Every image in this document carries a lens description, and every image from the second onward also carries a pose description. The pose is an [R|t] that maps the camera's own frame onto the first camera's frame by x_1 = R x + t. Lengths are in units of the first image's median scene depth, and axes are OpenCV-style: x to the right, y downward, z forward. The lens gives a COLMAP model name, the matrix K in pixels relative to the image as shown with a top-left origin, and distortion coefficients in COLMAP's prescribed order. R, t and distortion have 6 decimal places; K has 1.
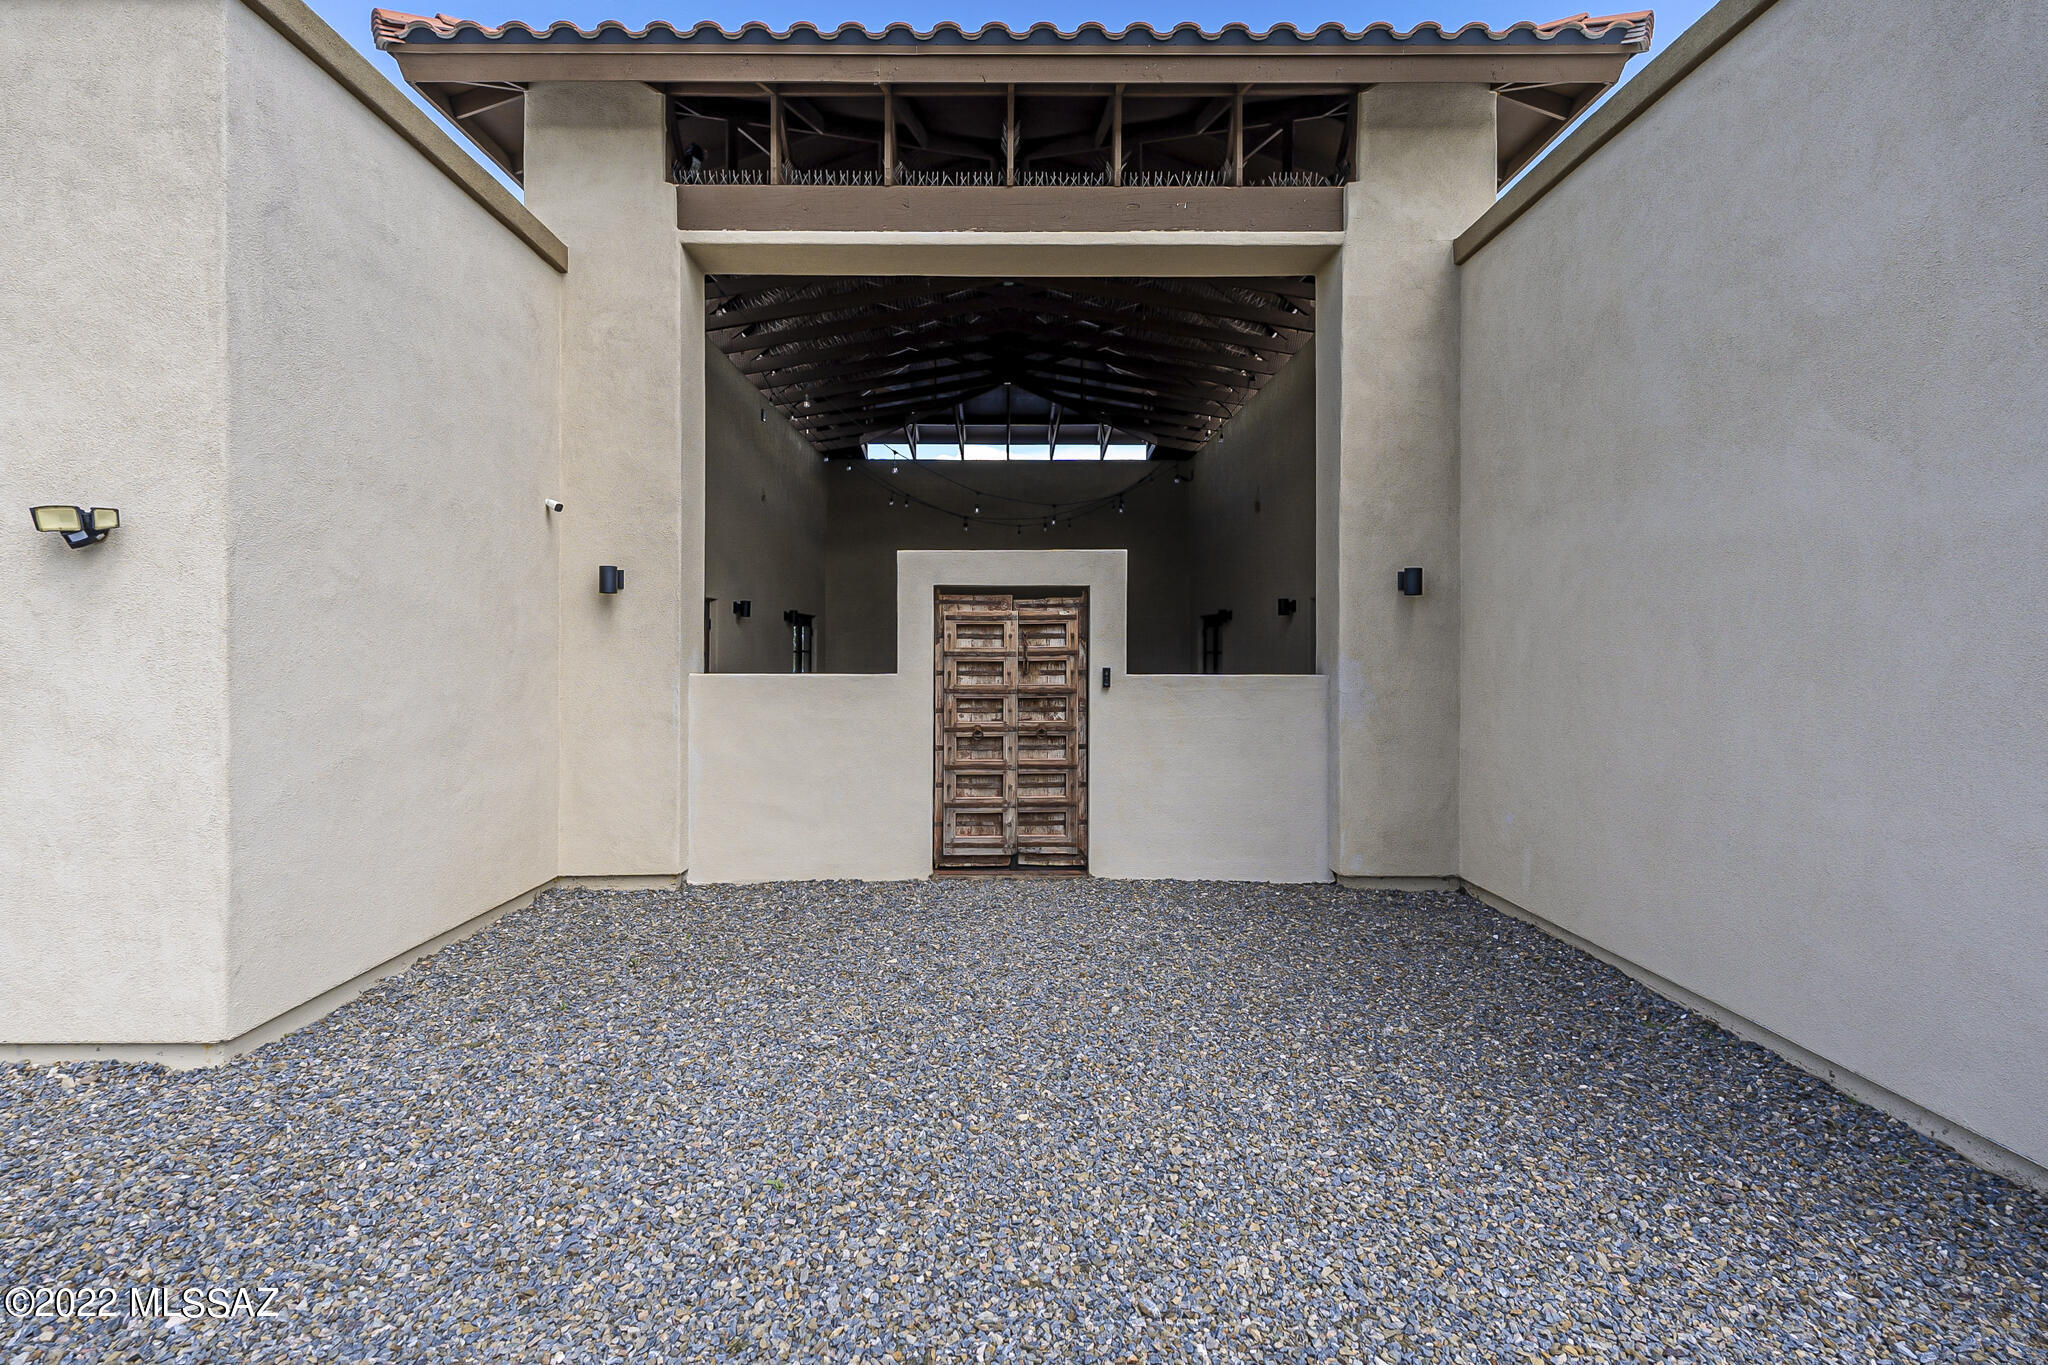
lens RADIAL K [[1030.8, 0, 1024.0], [0, 1030.8, 672.5], [0, 0, 1]] dist [-0.009043, -0.000308]
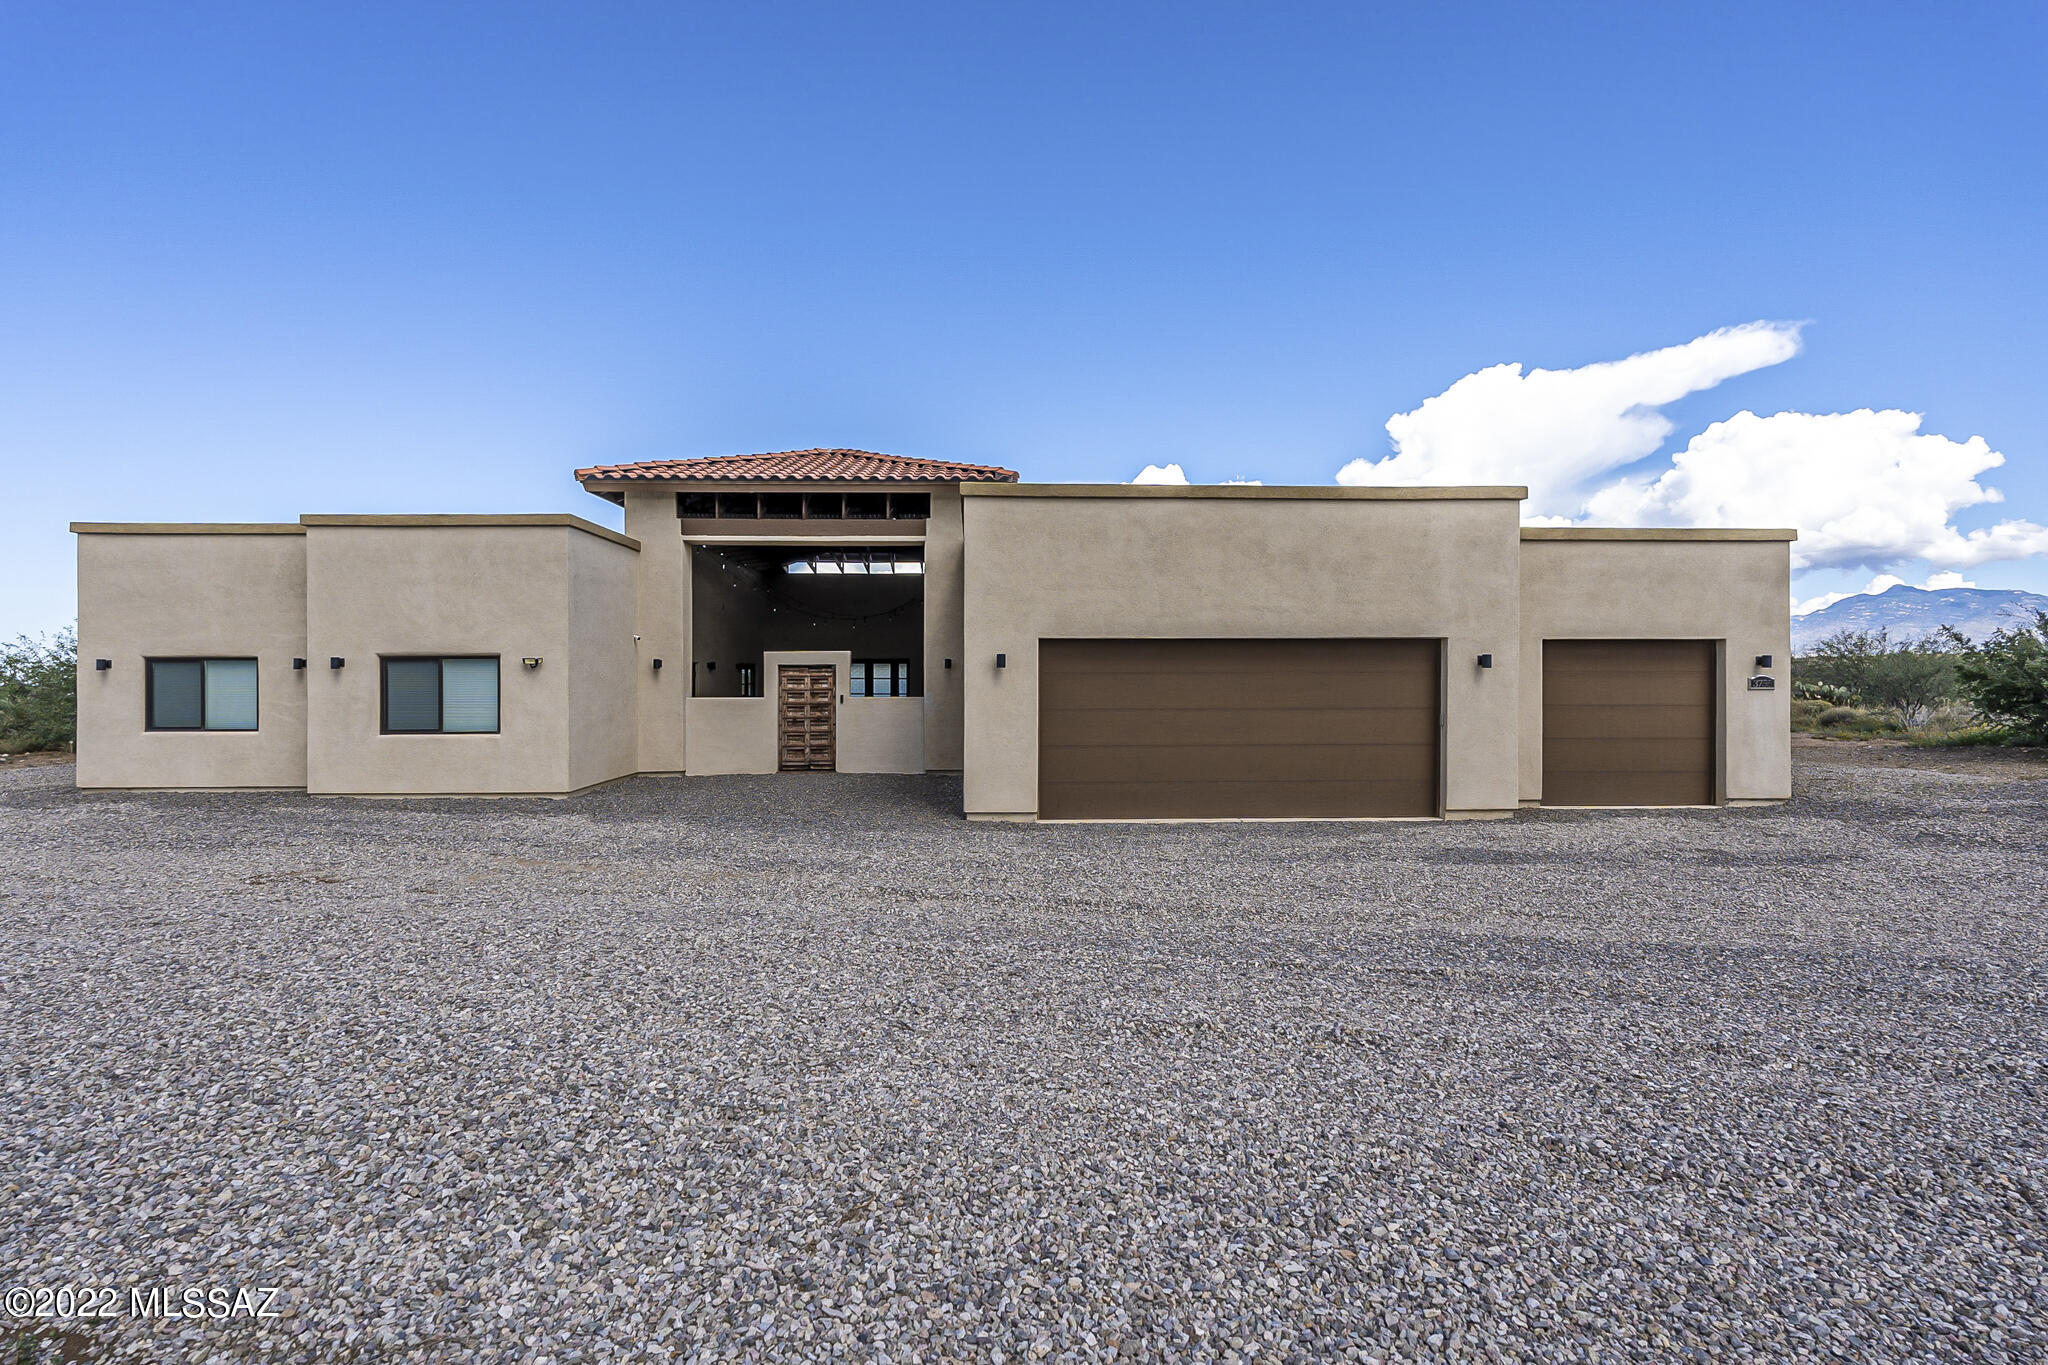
lens RADIAL K [[988.2, 0, 1026.8], [0, 988.2, 690.4], [0, 0, 1]] dist [0.005127, 0.001658]
pose [[0.999830, -0.000549, 0.018455, 0.515907], [0.000467, 0.999990, 0.004462, -0.027964], [-0.018457, -0.004453, 0.999820, -1.599495]]
